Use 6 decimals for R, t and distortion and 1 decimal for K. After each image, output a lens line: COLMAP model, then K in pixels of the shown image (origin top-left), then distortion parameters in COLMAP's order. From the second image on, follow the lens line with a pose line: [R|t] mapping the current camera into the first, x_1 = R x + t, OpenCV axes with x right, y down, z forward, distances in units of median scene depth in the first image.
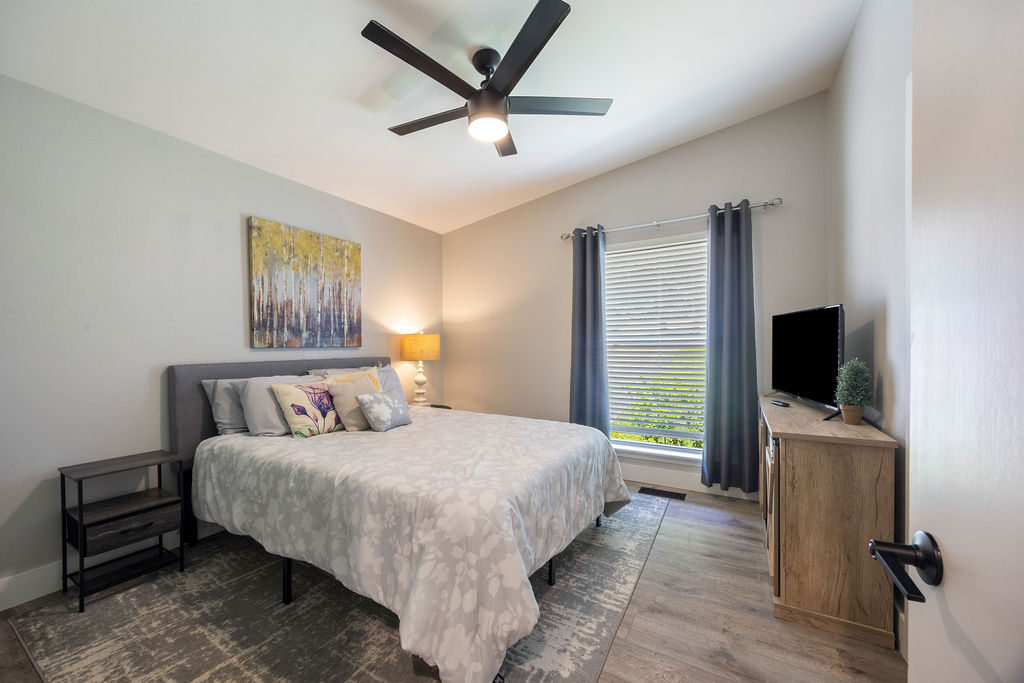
lens RADIAL K [[413.4, 0, 507.1], [0, 413.4, 342.6], [0, 0, 1]] dist [0.011286, 0.000072]
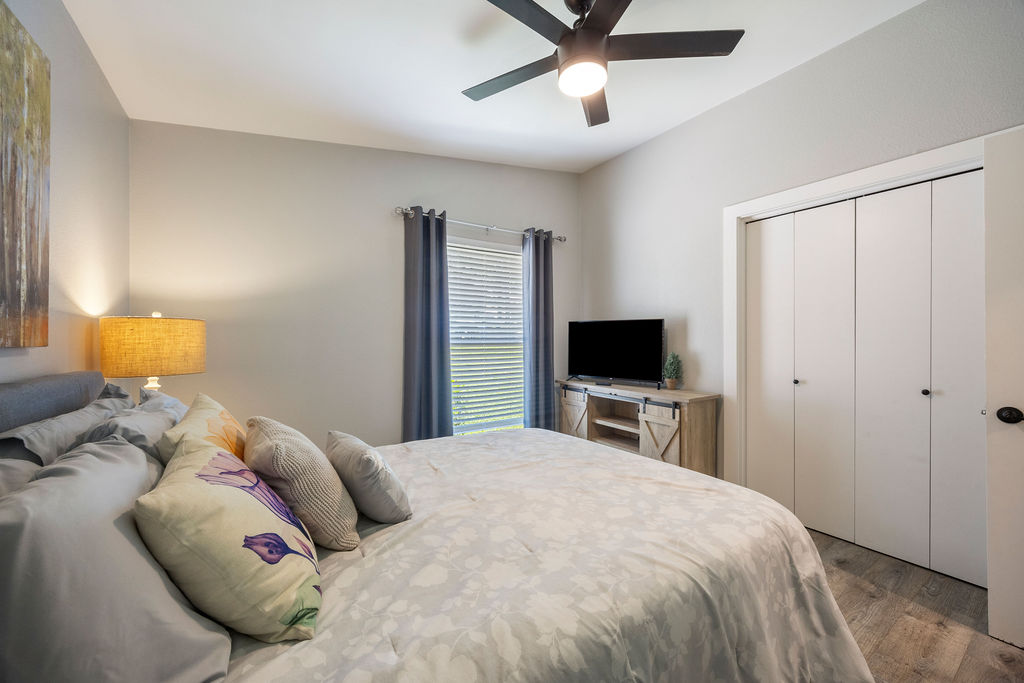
lens RADIAL K [[391.4, 0, 509.7], [0, 391.4, 336.3], [0, 0, 1]] dist [-0.007679, 0.000117]
pose [[0.417996, 0.015190, 0.908322, -0.559972], [-0.009371, 0.999879, -0.012409, 0.002369], [-0.908401, -0.003325, 0.418088, 0.568682]]
